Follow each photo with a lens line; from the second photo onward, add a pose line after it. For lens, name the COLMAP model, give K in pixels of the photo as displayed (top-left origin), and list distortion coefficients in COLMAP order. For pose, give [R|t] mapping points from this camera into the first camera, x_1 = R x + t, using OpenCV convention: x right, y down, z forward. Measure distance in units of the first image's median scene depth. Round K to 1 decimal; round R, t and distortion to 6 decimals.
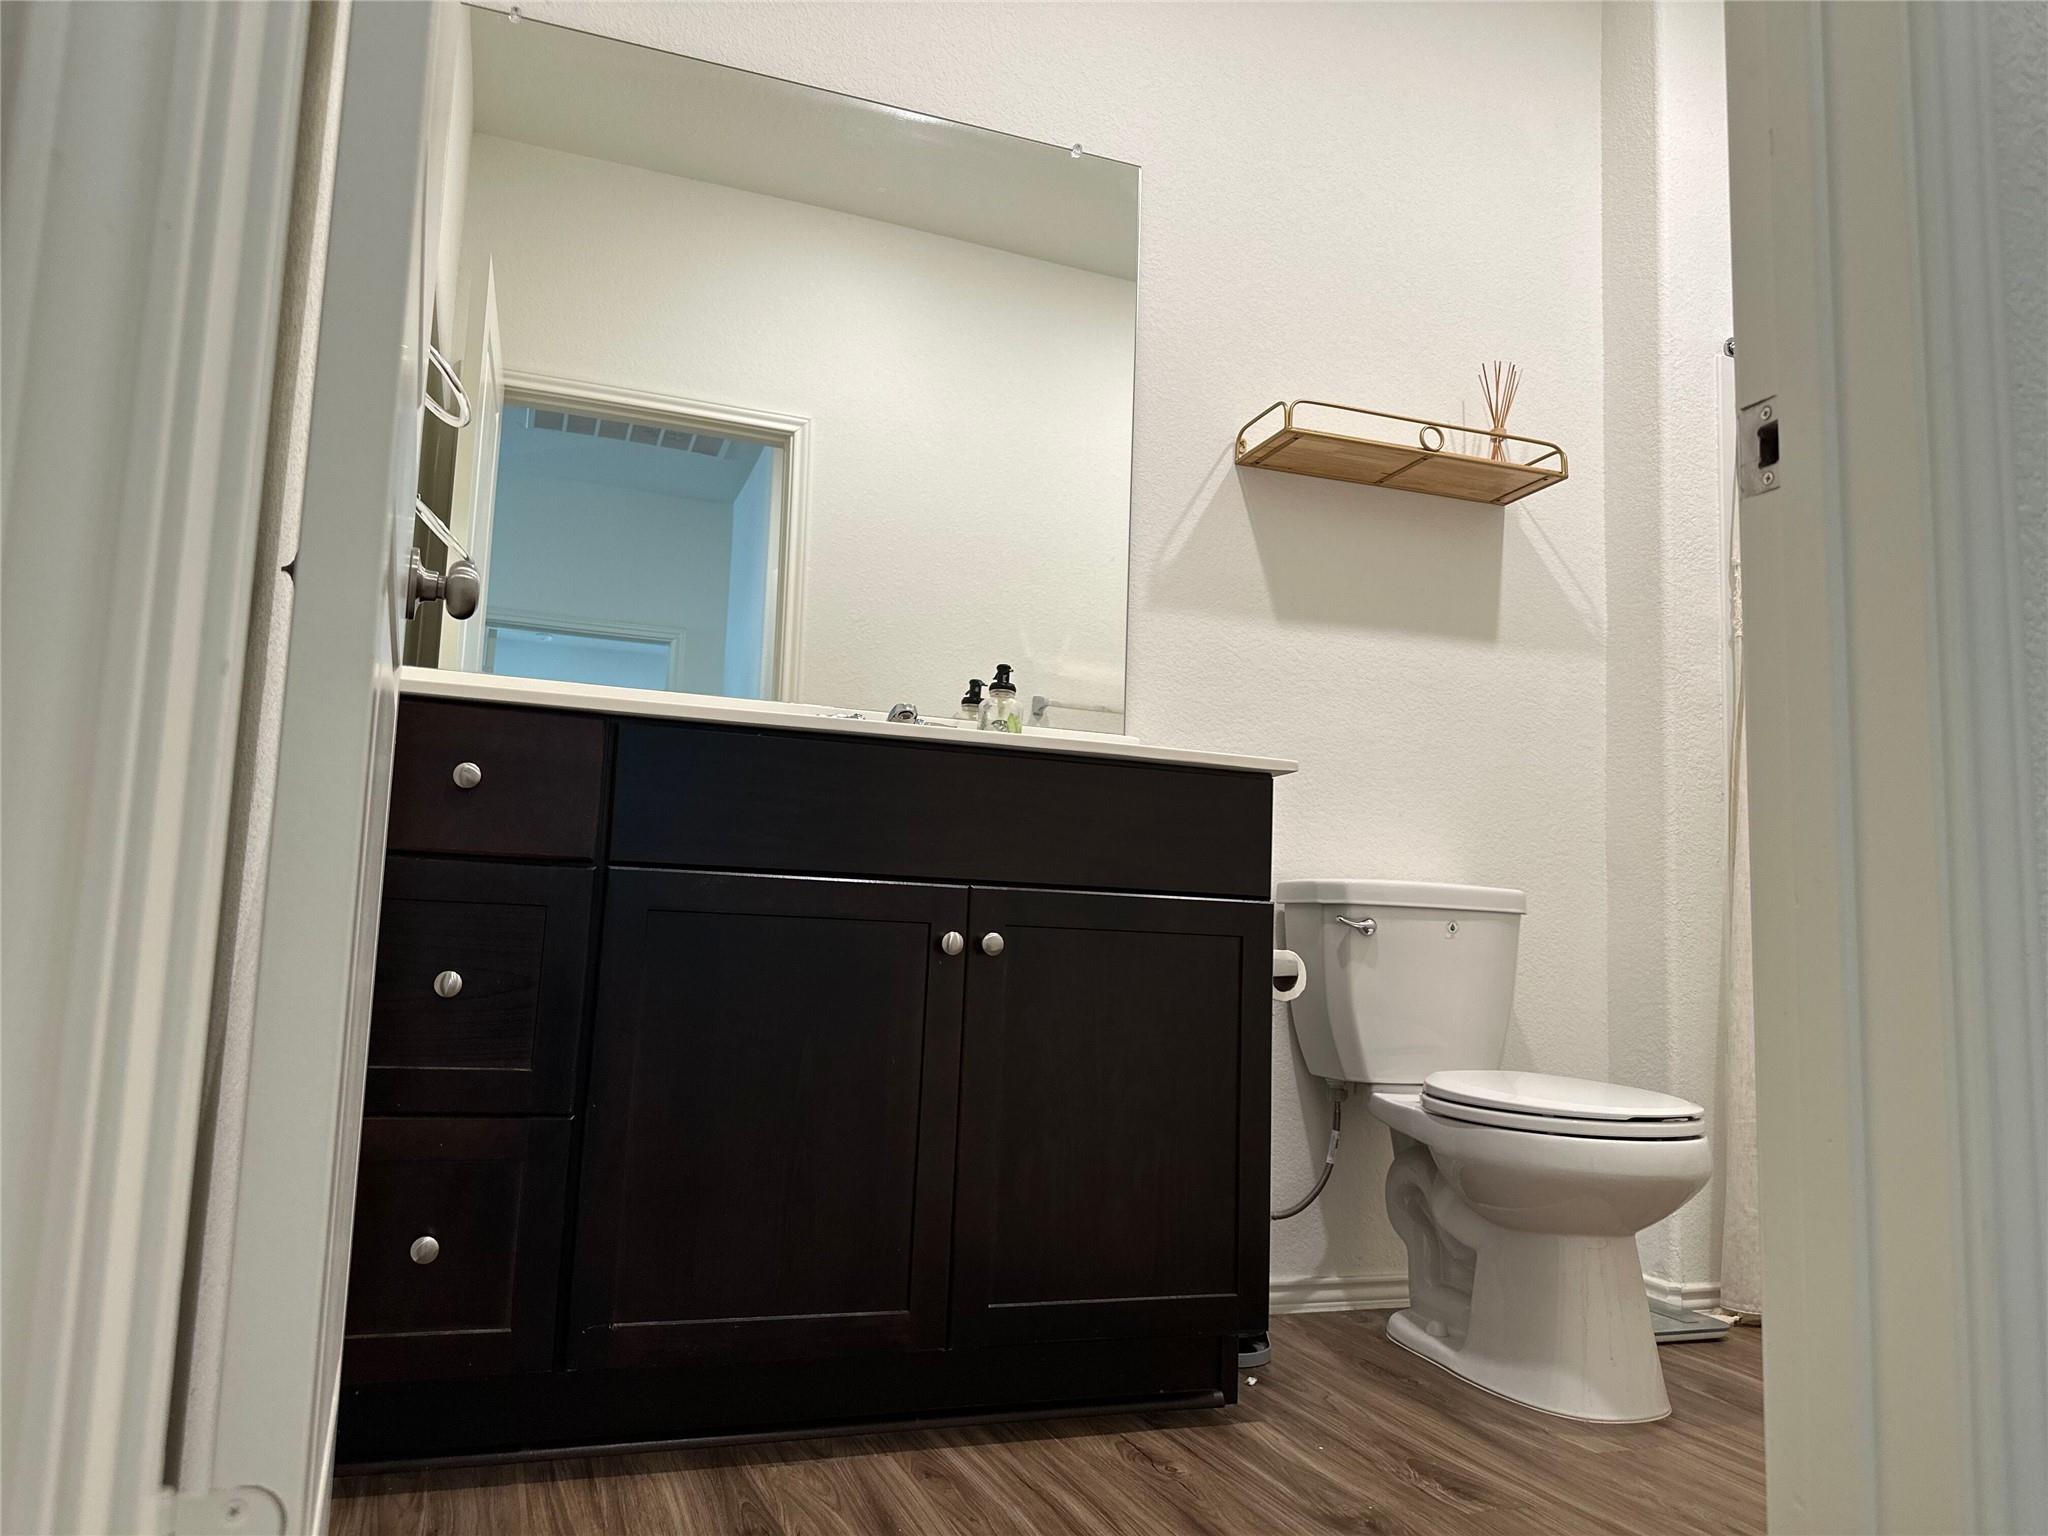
lens RADIAL K [[1426.8, 0, 1024.3], [0, 1426.8, 776.0], [0, 0, 1]] dist [0.068866, -0.093942]
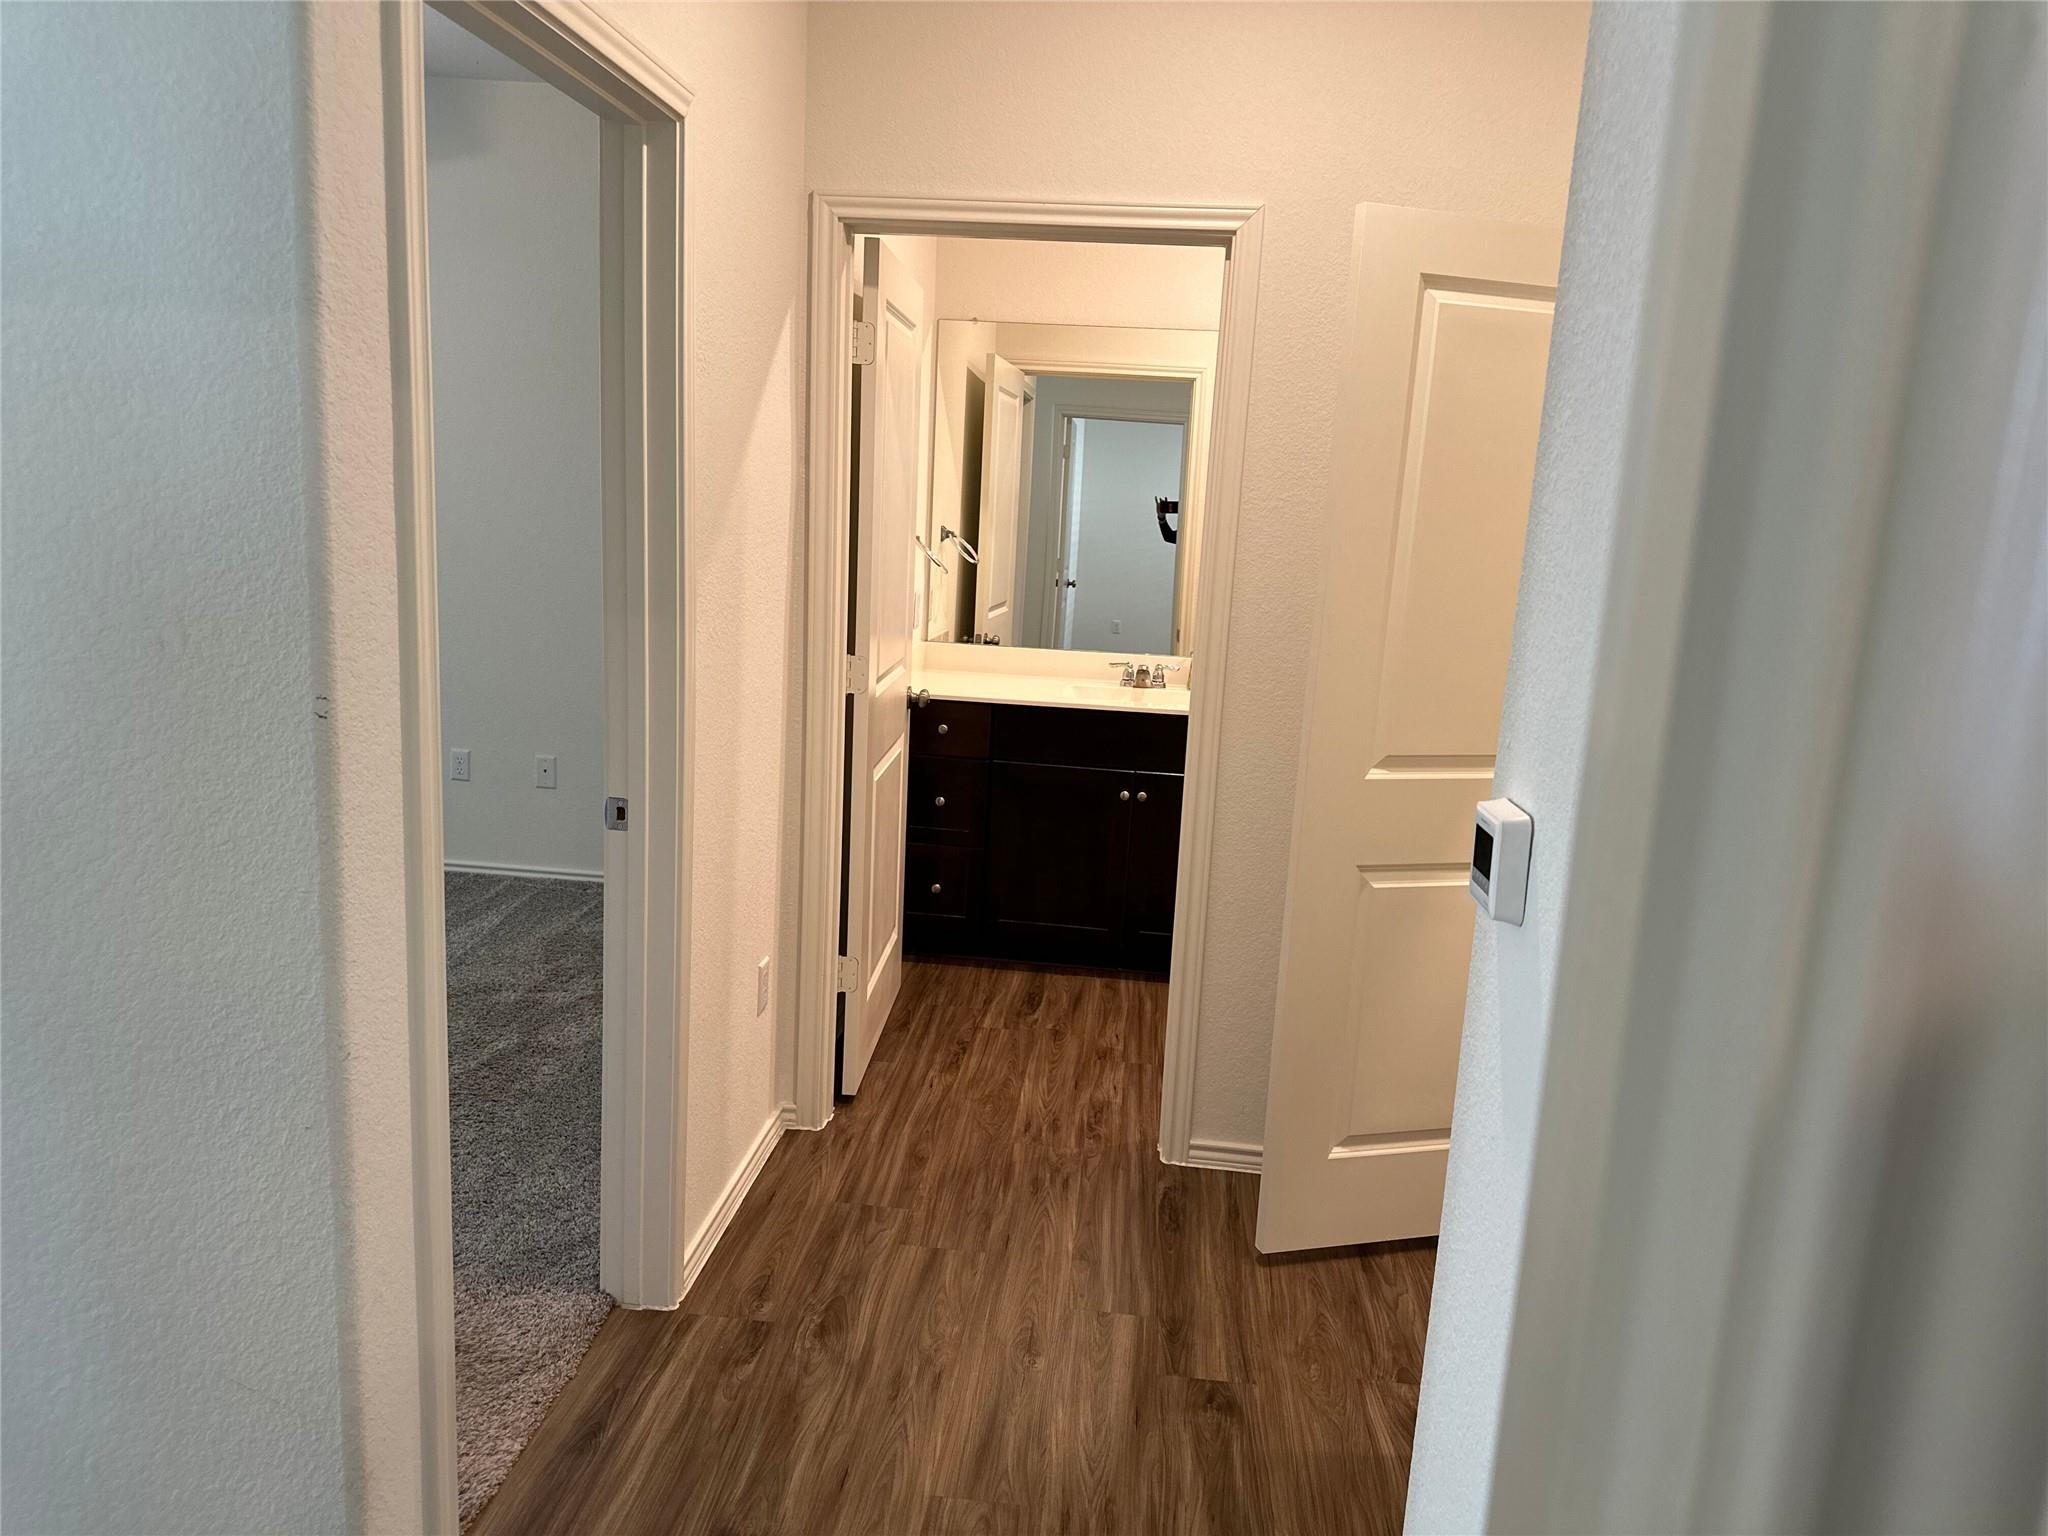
lens RADIAL K [[1426.8, 0, 1024.3], [0, 1426.8, 776.0], [0, 0, 1]] dist [0.068866, -0.093942]
pose [[0.896371, 0.095368, -0.432926, 0.863330], [0.038118, 0.956387, 0.289603, -0.639506], [0.441664, -0.276094, 0.853642, -1.180038]]
